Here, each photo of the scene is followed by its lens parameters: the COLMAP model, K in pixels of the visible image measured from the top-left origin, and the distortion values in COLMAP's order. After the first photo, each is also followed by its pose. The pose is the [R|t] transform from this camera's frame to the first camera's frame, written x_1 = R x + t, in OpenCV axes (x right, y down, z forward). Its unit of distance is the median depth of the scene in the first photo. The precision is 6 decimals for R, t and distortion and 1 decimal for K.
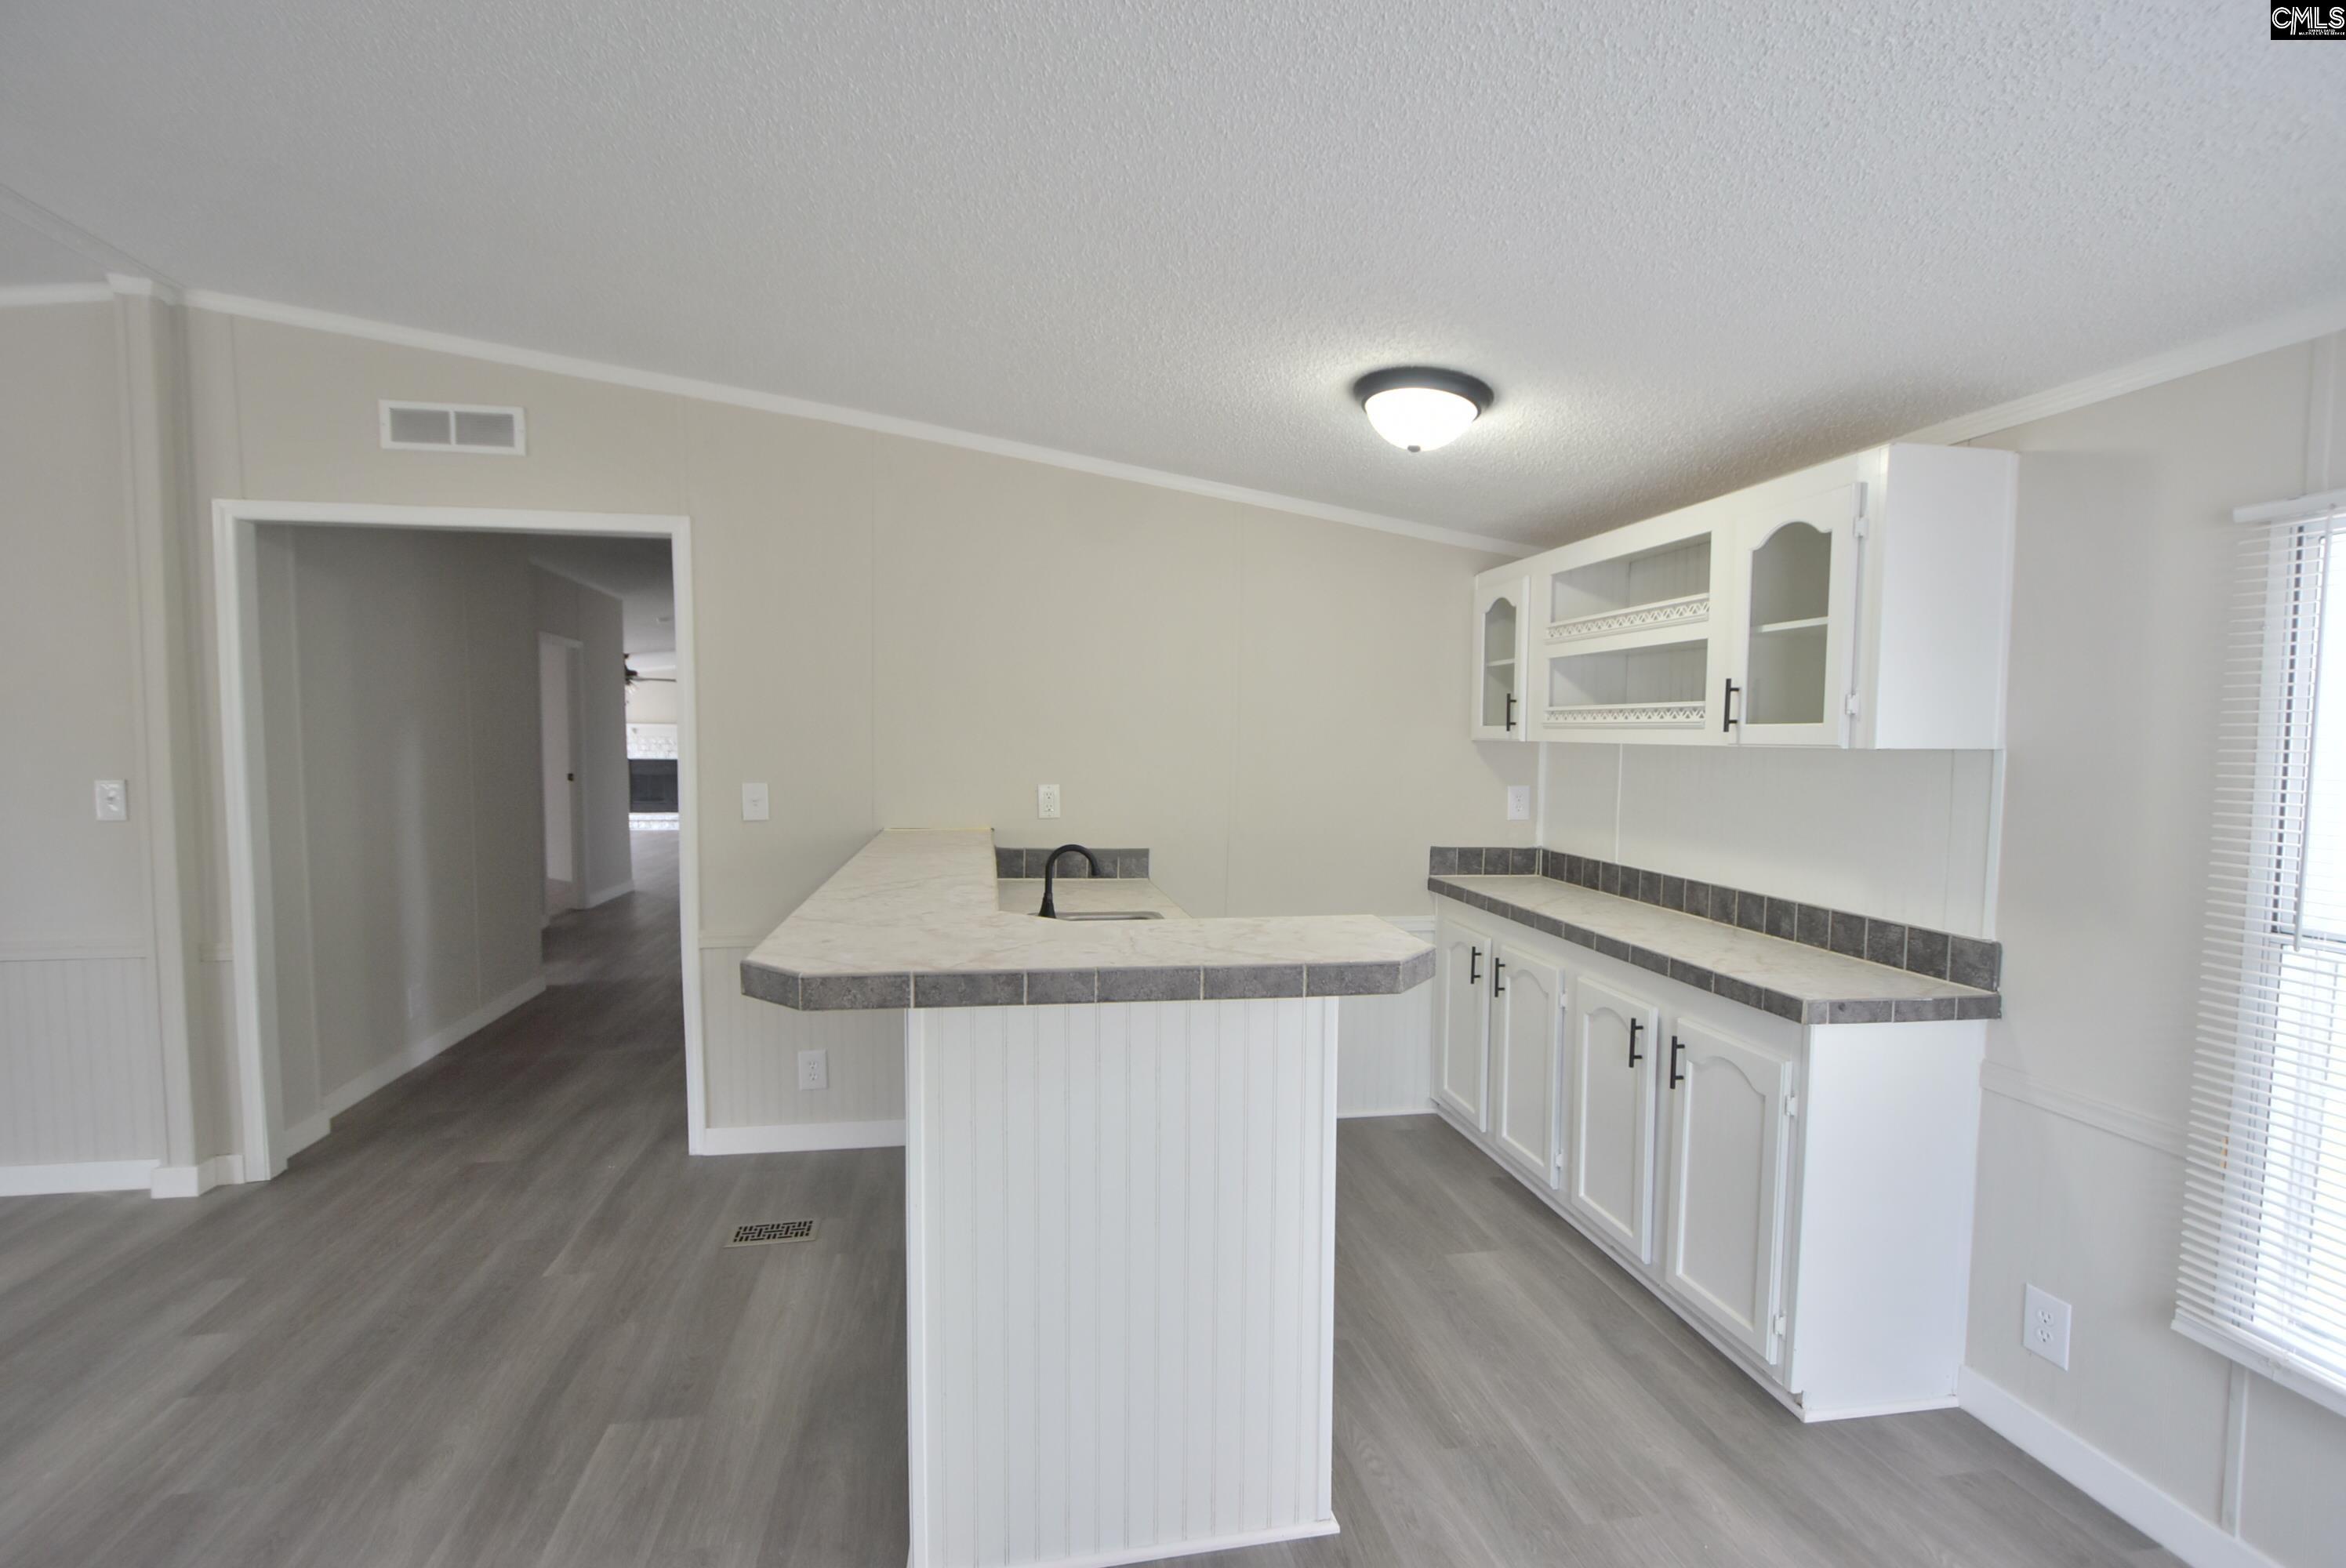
lens RADIAL K [[1033.6, 0, 1175.3], [0, 1033.6, 802.0], [0, 0, 1]] dist [0.013173, -0.009376]
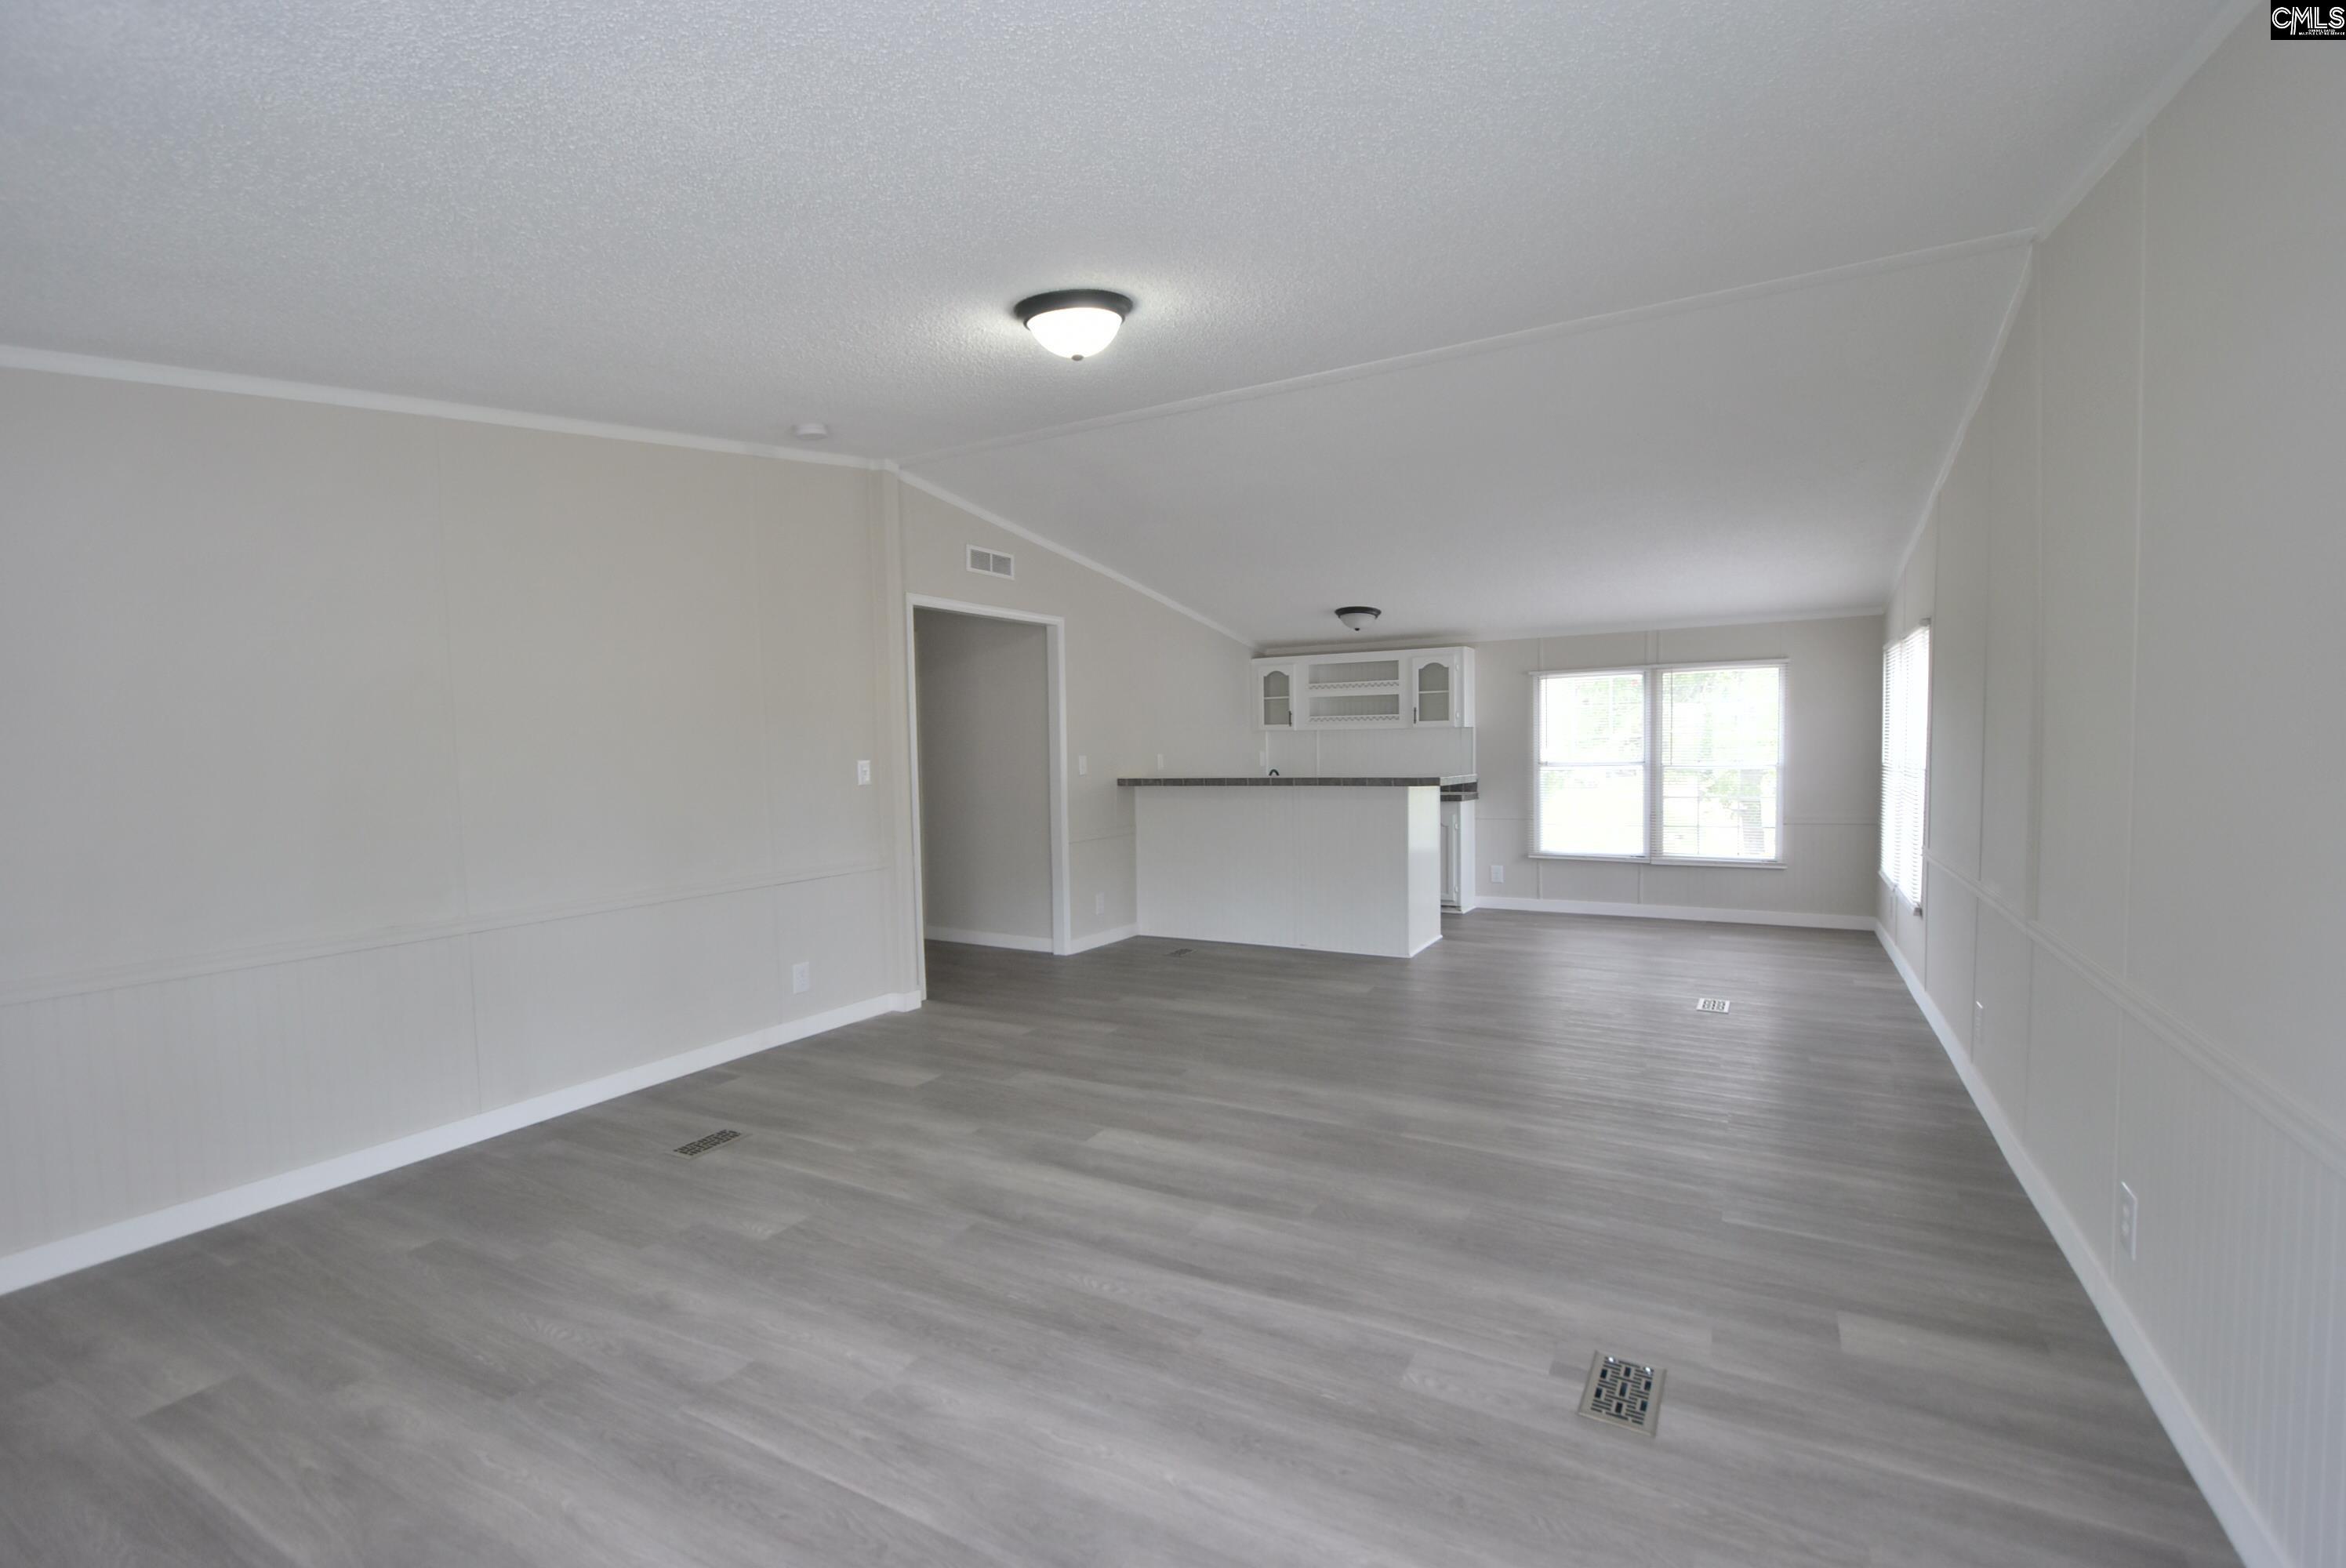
lens RADIAL K [[1033.6, 0, 1175.3], [0, 1033.6, 802.0], [0, 0, 1]] dist [0.013173, -0.009376]
pose [[0.646908, -0.061828, 0.760057, -1.947285], [0.070605, 0.997283, 0.021032, 0.044814], [-0.759292, 0.040058, 0.649516, -0.422134]]
